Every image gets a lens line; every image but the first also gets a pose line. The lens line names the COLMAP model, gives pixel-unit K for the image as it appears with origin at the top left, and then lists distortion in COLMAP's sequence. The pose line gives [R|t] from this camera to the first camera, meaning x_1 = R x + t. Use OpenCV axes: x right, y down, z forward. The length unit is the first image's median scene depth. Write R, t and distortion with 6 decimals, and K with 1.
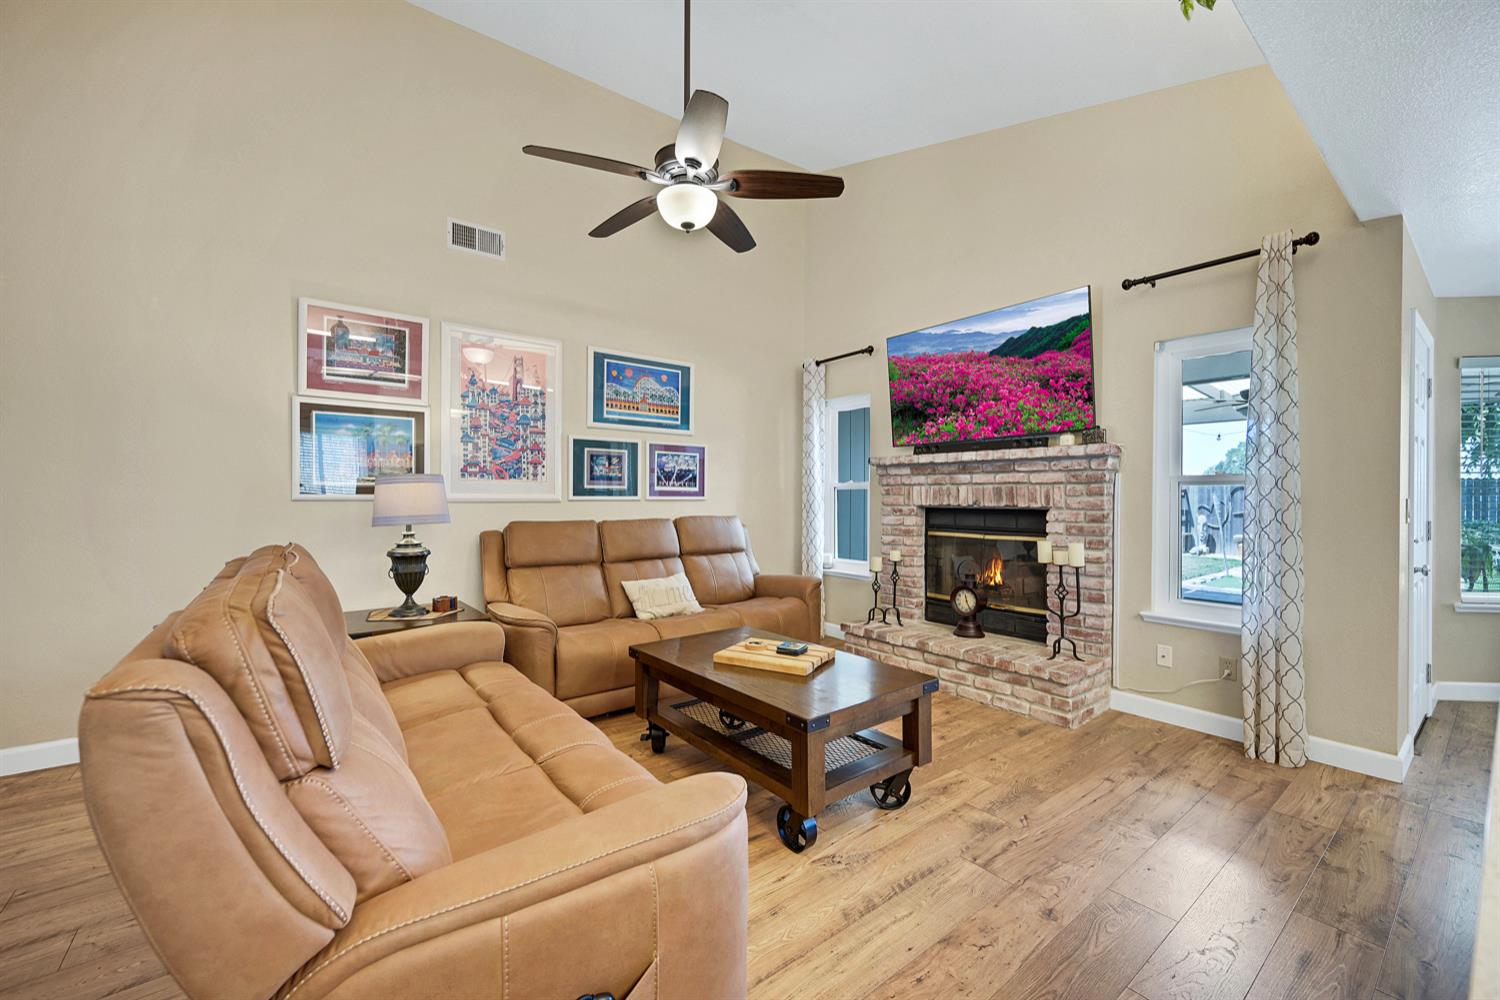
lens RADIAL K [[607.8, 0, 726.7], [0, 607.8, 498.6], [0, 0, 1]] dist [0.000112, 0.000027]
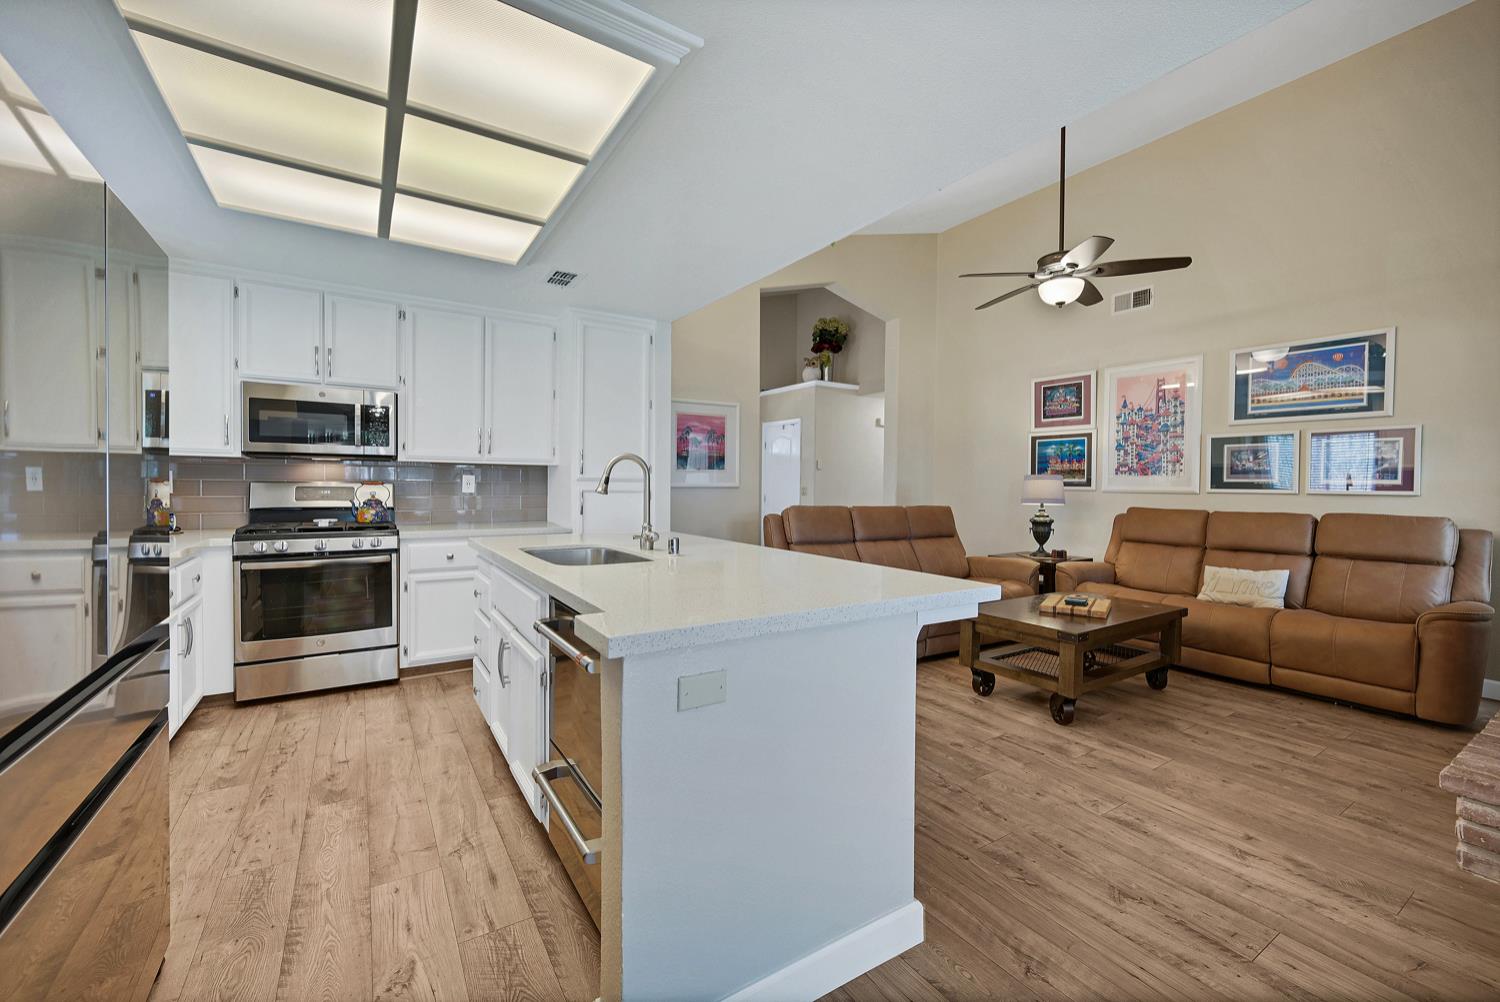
lens RADIAL K [[614.1, 0, 771.0], [0, 614.1, 496.2], [0, 0, 1]] dist [0.000081, -0.000128]
pose [[-0.062656, 0.017034, -0.997890, 1.032265], [-0.014193, 0.999738, 0.017957, 0.000598], [0.997934, 0.015288, -0.062397, 0.284106]]
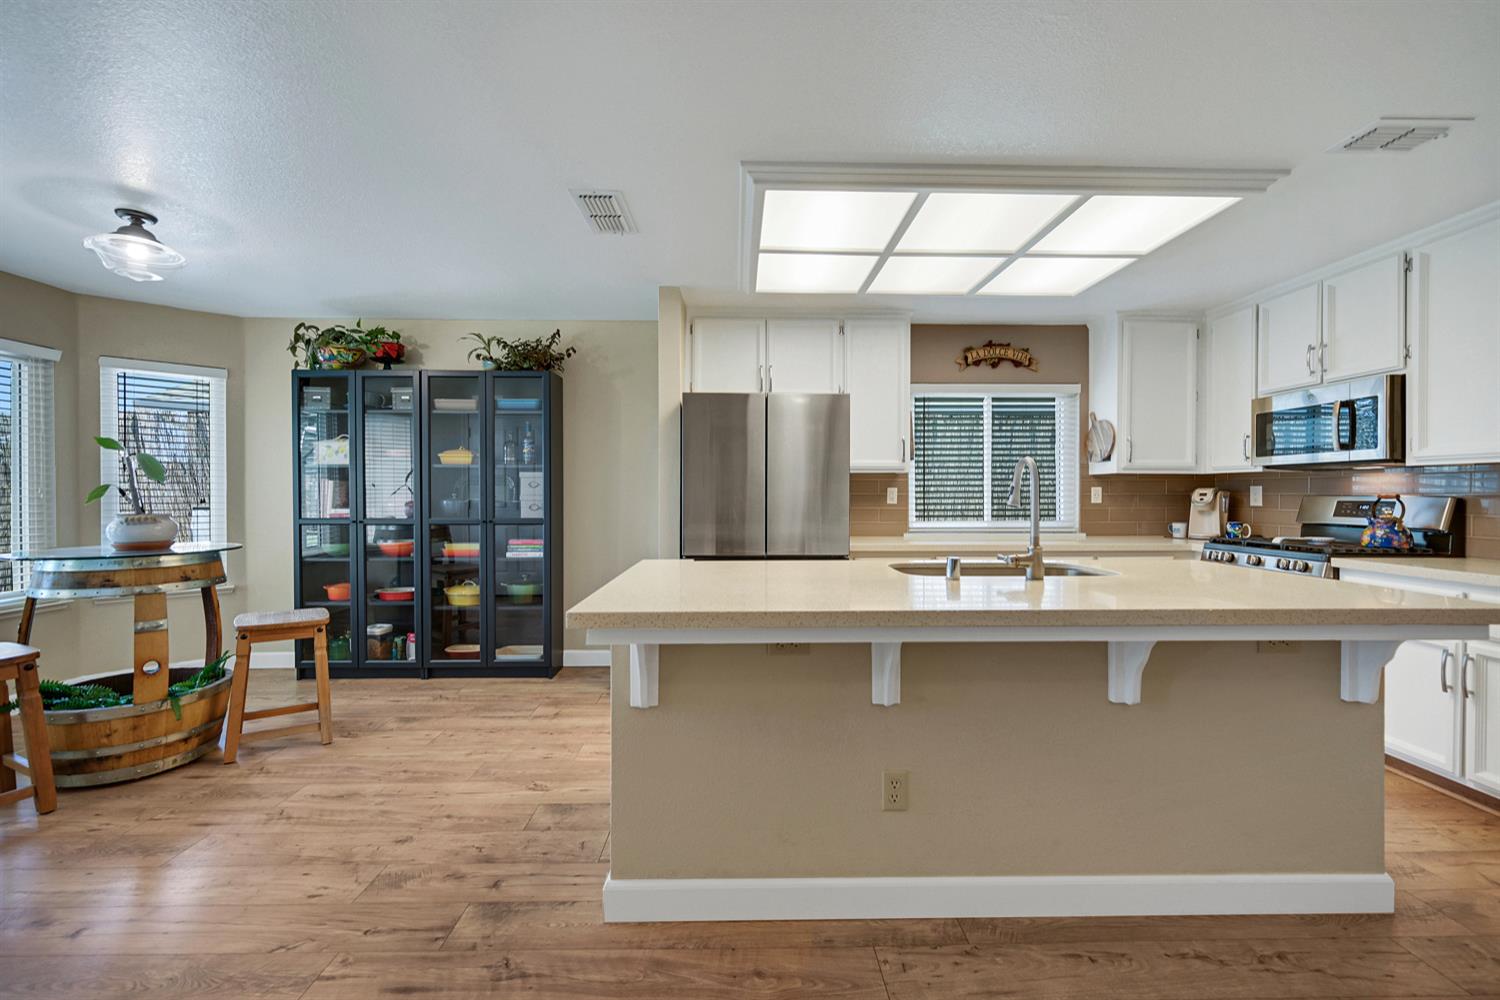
lens RADIAL K [[596.9, 0, 746.4], [0, 596.9, 498.4], [0, 0, 1]] dist [-0.000270, -0.000042]
pose [[-0.807141, -0.007733, 0.590309, 0.244769], [-0.000783, 0.999927, 0.012029, -0.000124], [-0.590359, 0.009247, -0.807088, 0.665231]]
